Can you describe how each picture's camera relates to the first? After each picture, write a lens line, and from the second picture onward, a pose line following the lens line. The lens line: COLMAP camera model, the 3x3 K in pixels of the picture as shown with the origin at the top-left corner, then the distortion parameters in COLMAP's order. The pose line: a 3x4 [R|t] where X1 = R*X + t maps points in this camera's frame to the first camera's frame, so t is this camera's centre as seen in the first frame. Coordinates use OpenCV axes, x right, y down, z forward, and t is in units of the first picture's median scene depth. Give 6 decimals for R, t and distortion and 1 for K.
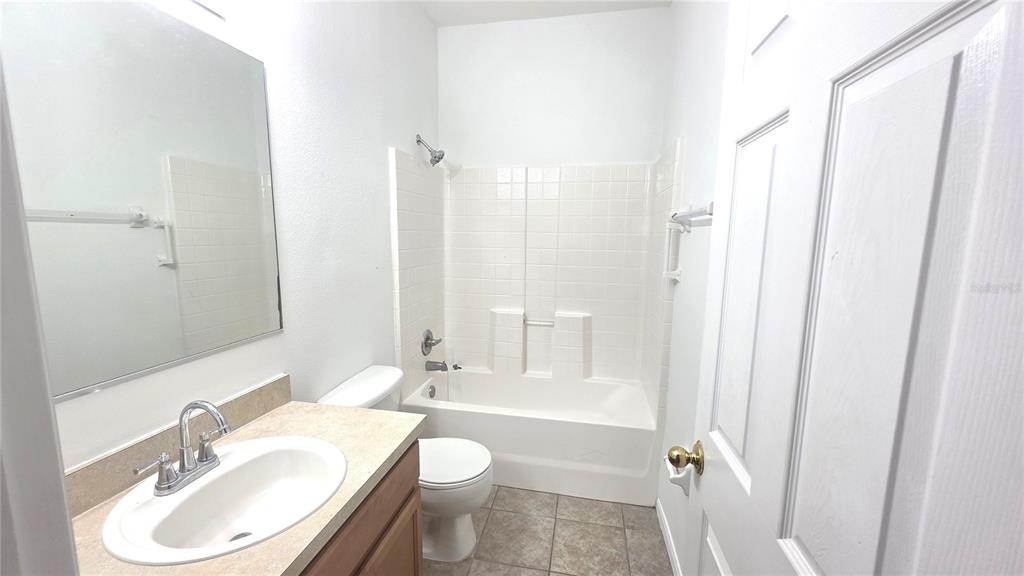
lens RADIAL K [[406.8, 0, 506.7], [0, 406.8, 295.3], [0, 0, 1]] dist [0.001245, 0.000066]
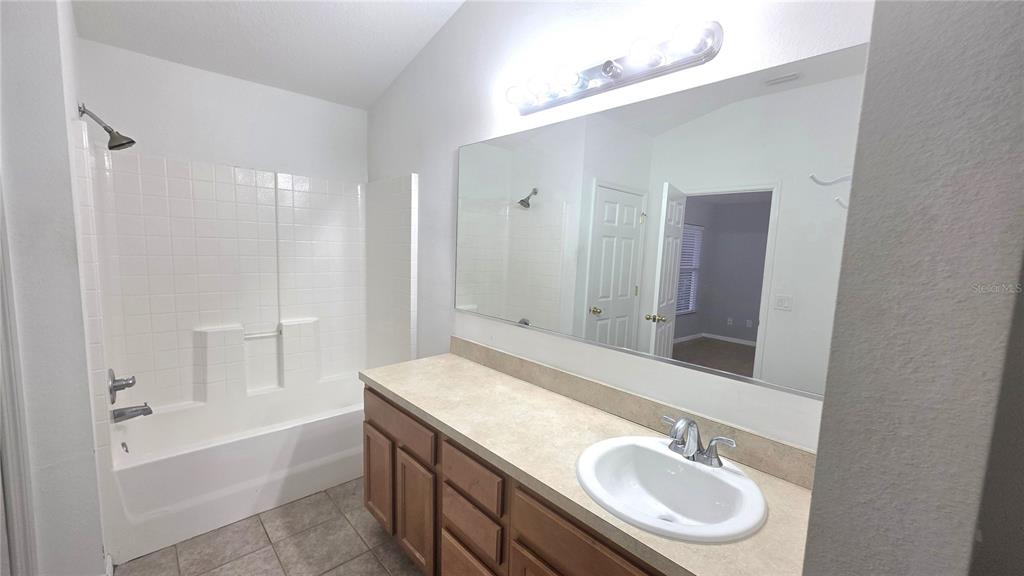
lens RADIAL K [[406.8, 0, 506.7], [0, 406.8, 295.3], [0, 0, 1]] dist [0.001245, 0.000066]
pose [[0.581517, -0.082073, 0.809384, -0.360184], [0.083688, 0.995655, 0.040834, -0.013770], [-0.809218, 0.043990, 0.585859, -0.005921]]
